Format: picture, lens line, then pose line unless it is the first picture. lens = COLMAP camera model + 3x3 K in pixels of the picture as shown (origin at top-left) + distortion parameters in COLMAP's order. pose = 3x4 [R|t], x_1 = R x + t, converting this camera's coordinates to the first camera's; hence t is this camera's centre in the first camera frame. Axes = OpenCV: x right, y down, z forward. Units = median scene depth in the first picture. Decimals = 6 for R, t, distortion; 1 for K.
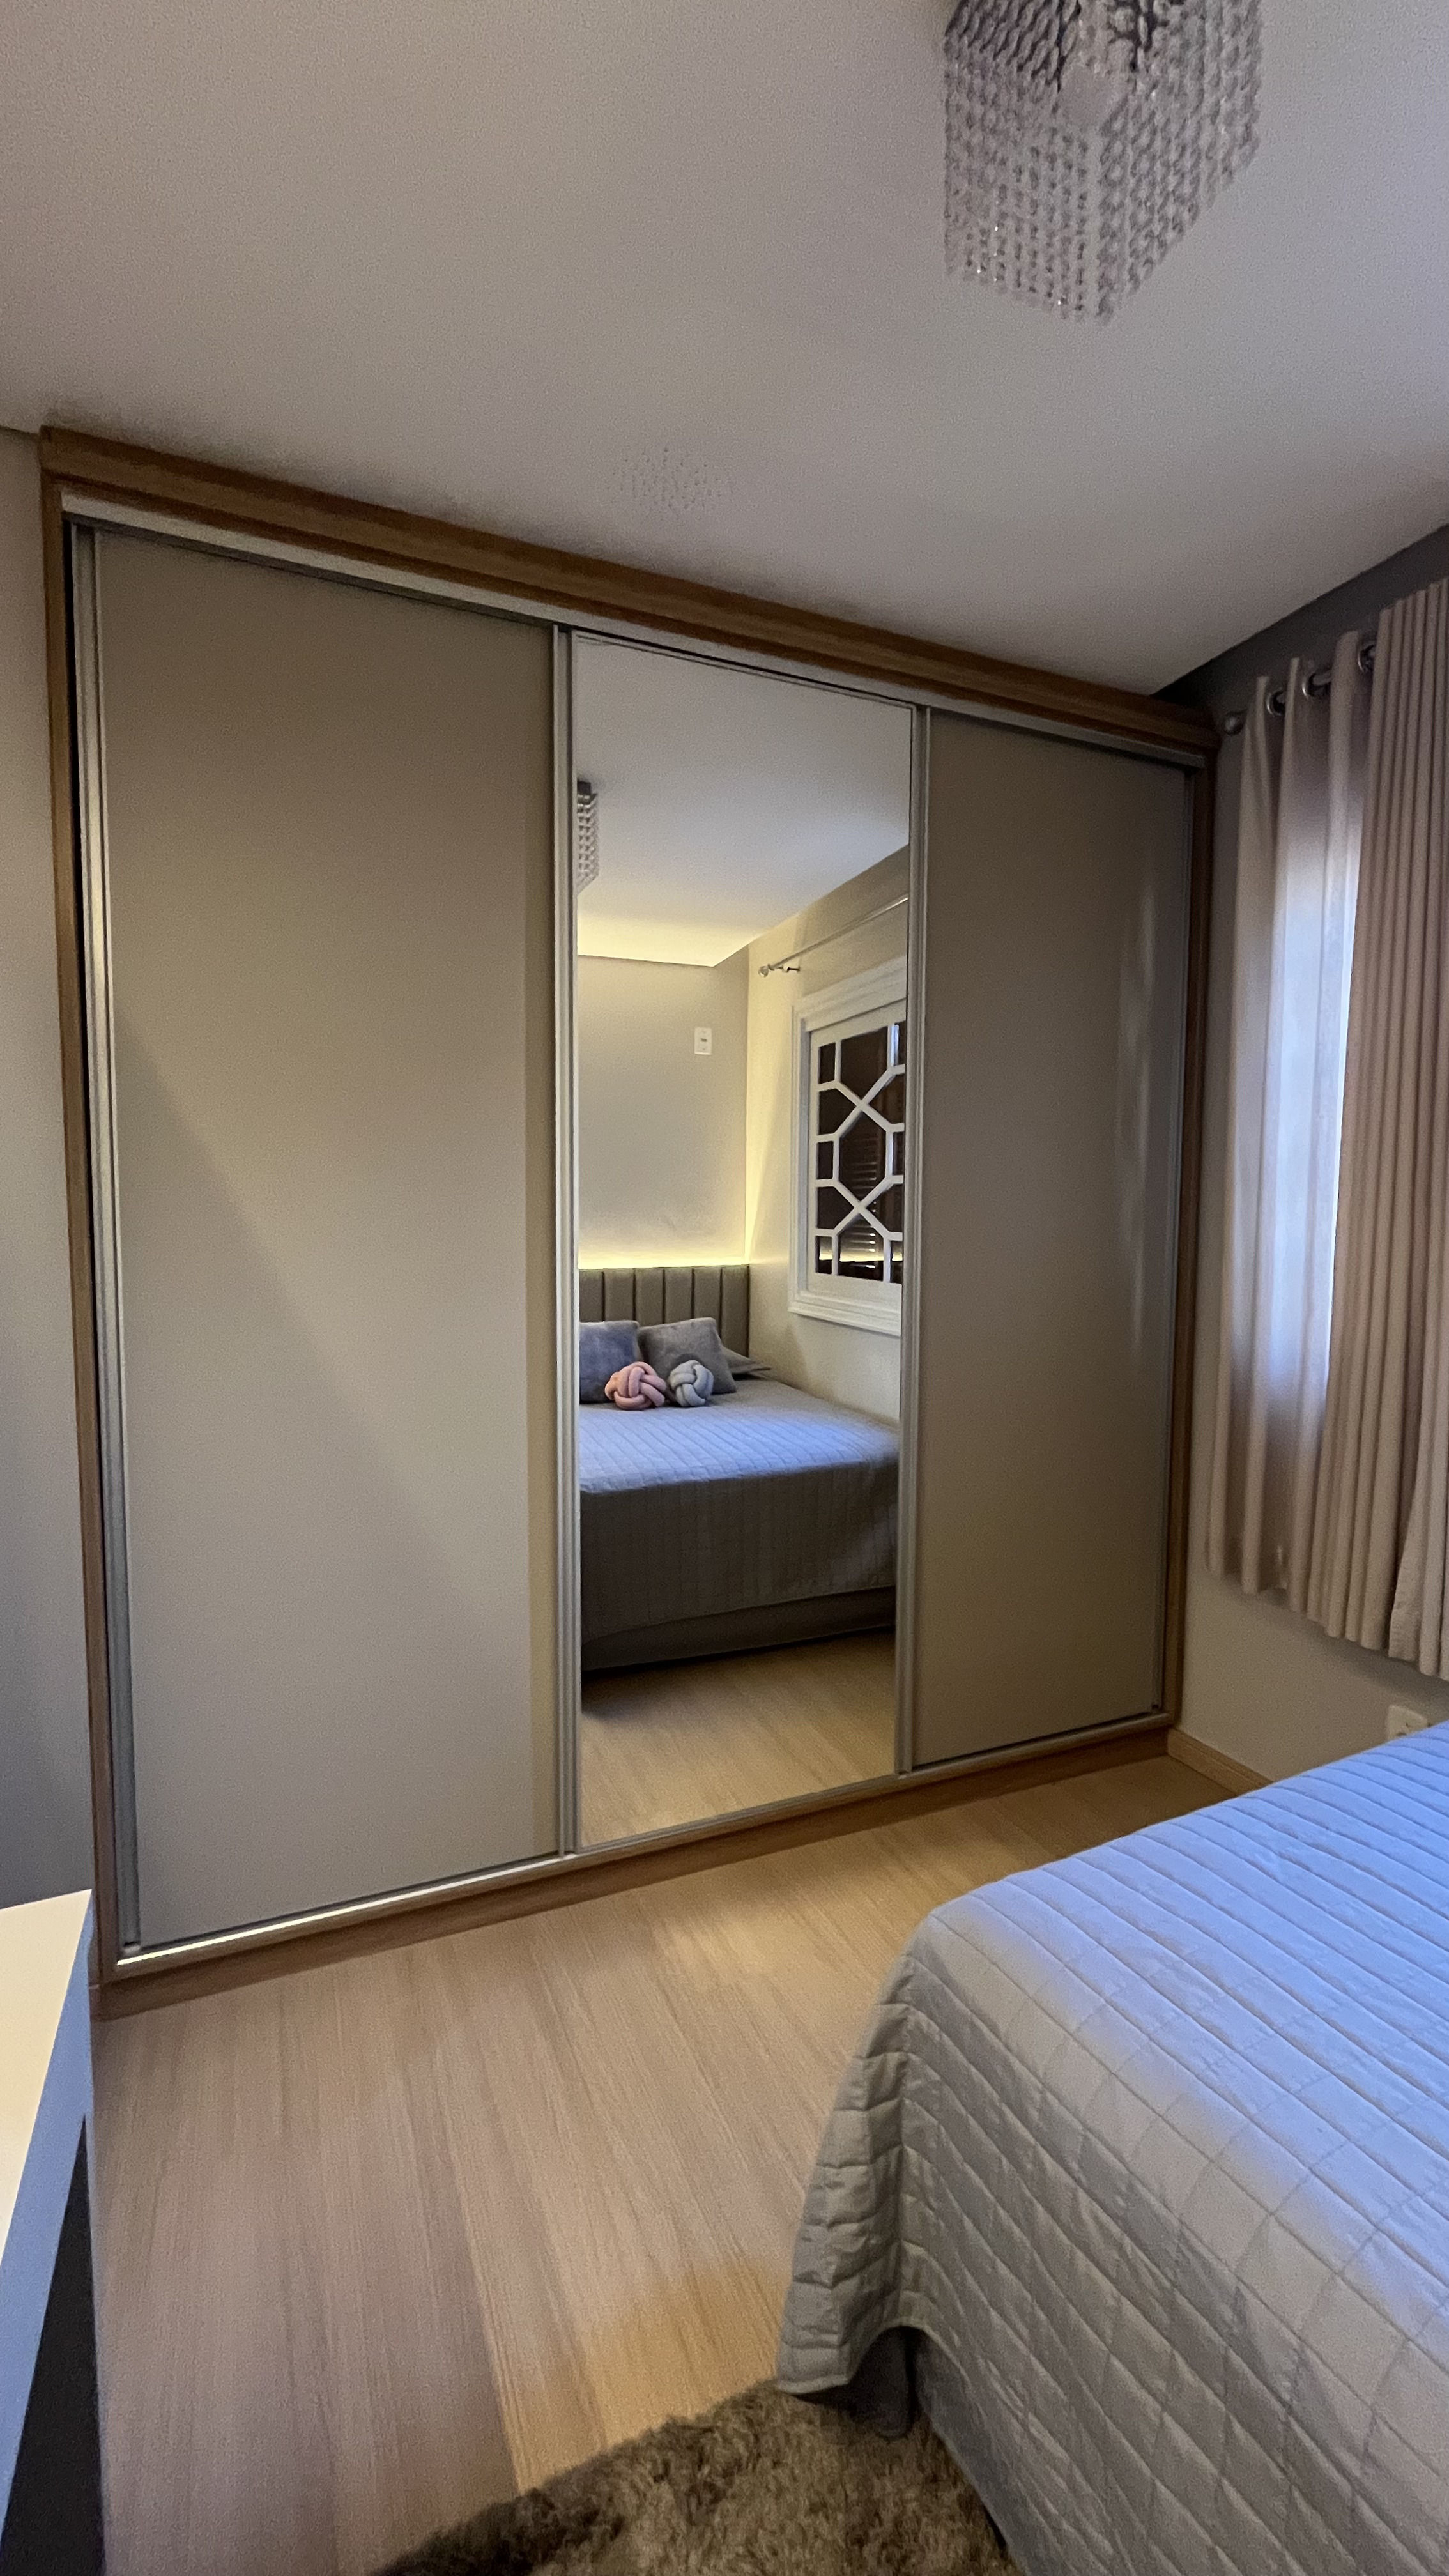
lens RADIAL K [[1059.1, 0, 724.6], [0, 1059.1, 1290.0], [0, 0, 1]] dist [-0.014293, 0.000106]
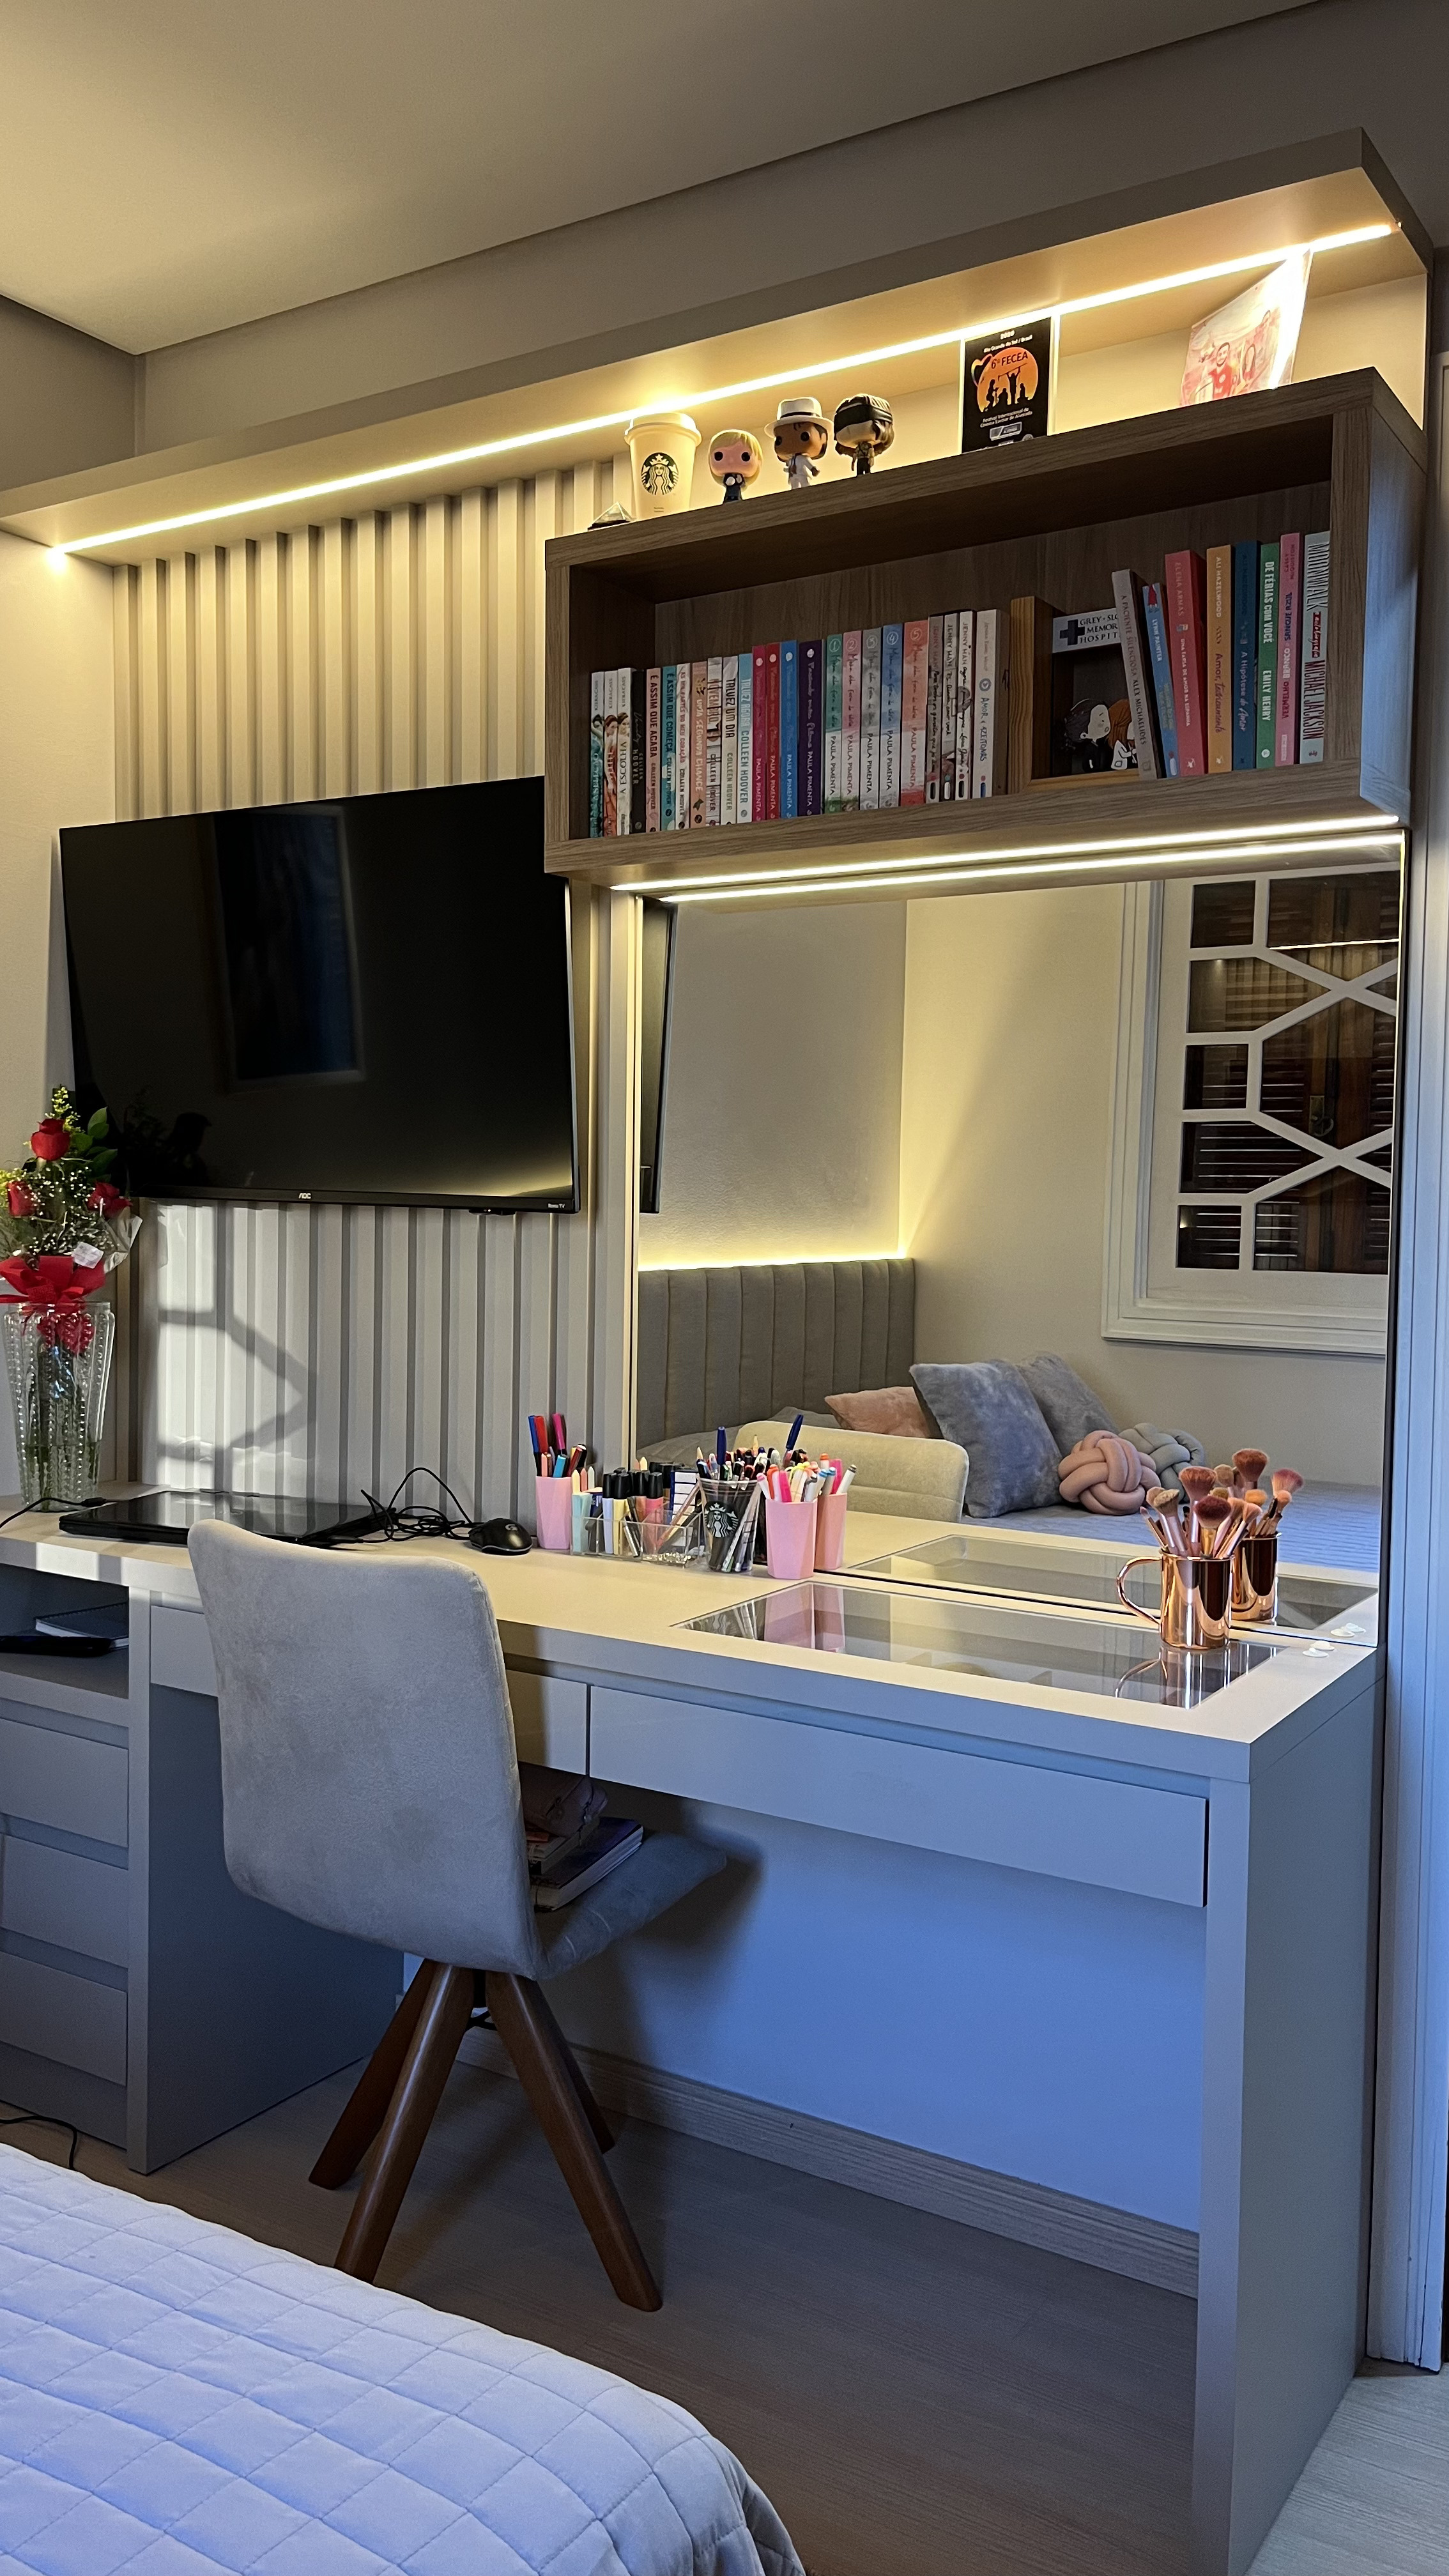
lens RADIAL K [[1991.7, 0, 720.9], [0, 1991.7, 1286.2], [0, 0, 1]] dist [0.030273, -0.045789]
pose [[0.827709, -0.019369, 0.560823, -0.778310], [0.026504, 0.999638, -0.004592, -0.007383], [-0.560531, 0.018665, 0.827923, 0.234433]]
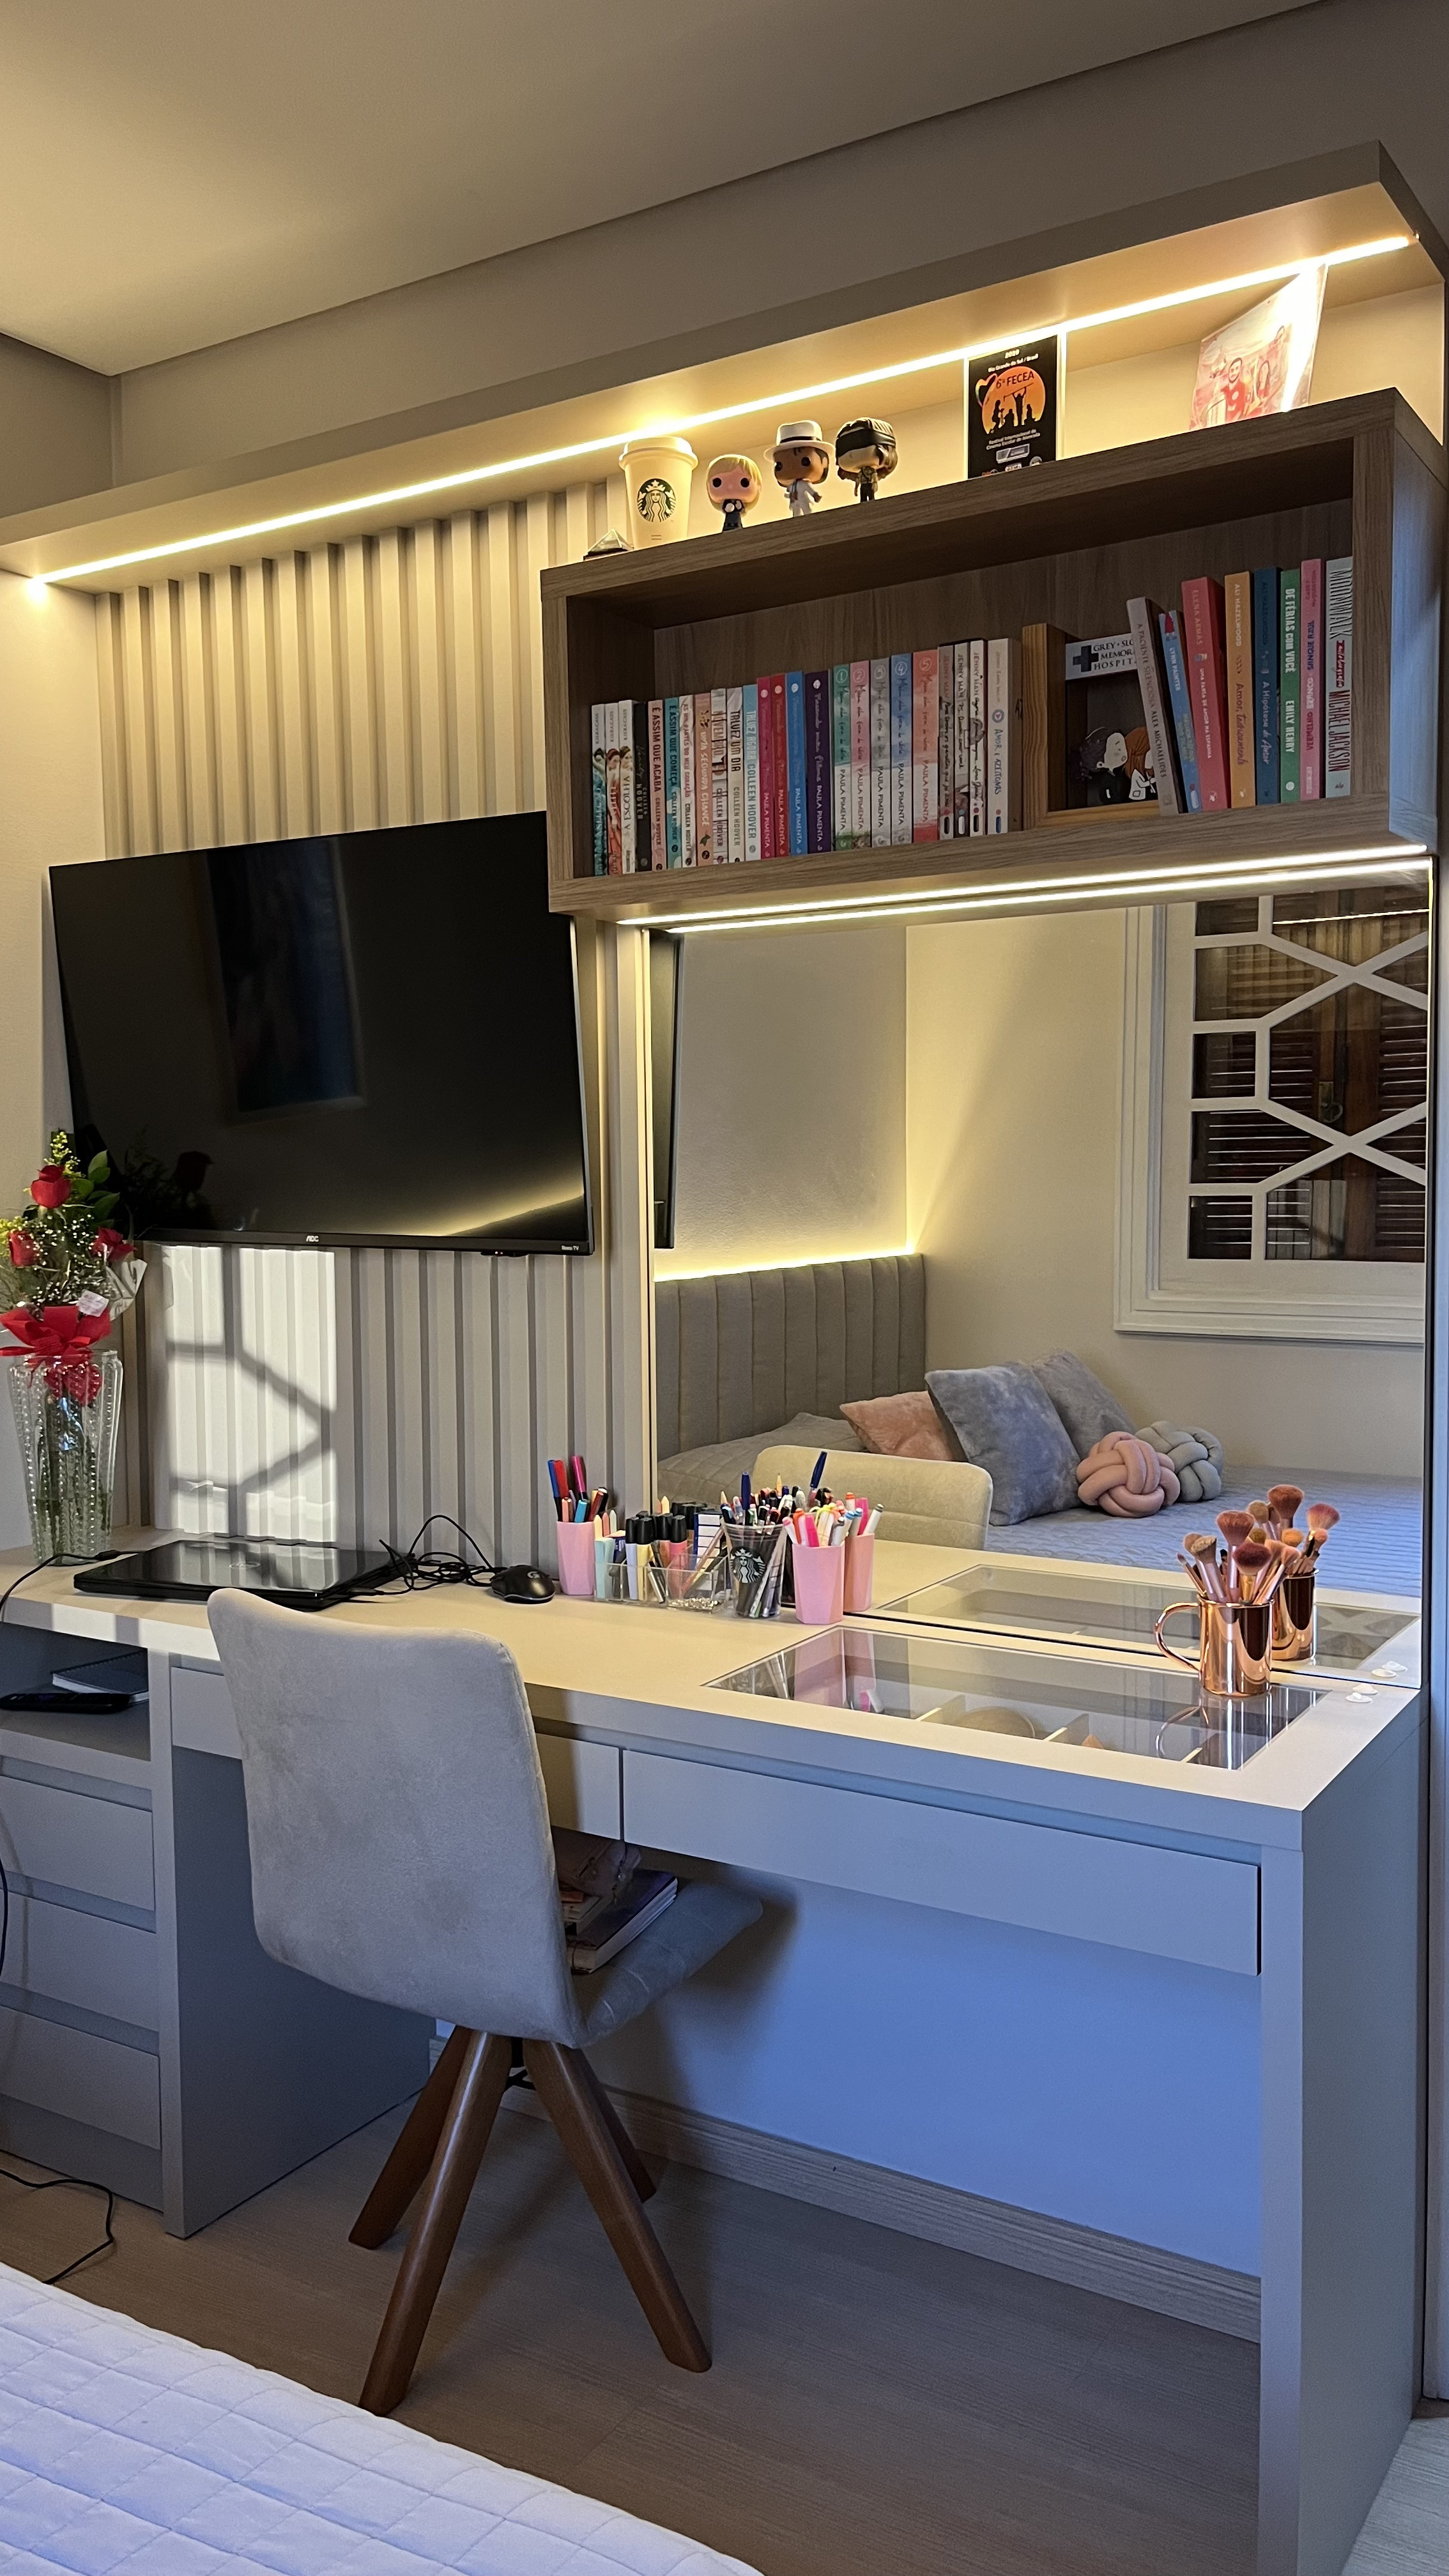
lens RADIAL K [[1991.7, 0, 732.0], [0, 1991.7, 1296.2], [0, 0, 1]] dist [0.030273, -0.045789]
pose [[0.823579, -0.052981, 0.564722, -0.776631], [0.054084, 0.998427, 0.014796, -0.026047], [-0.564618, 0.018357, 0.825149, 0.244636]]
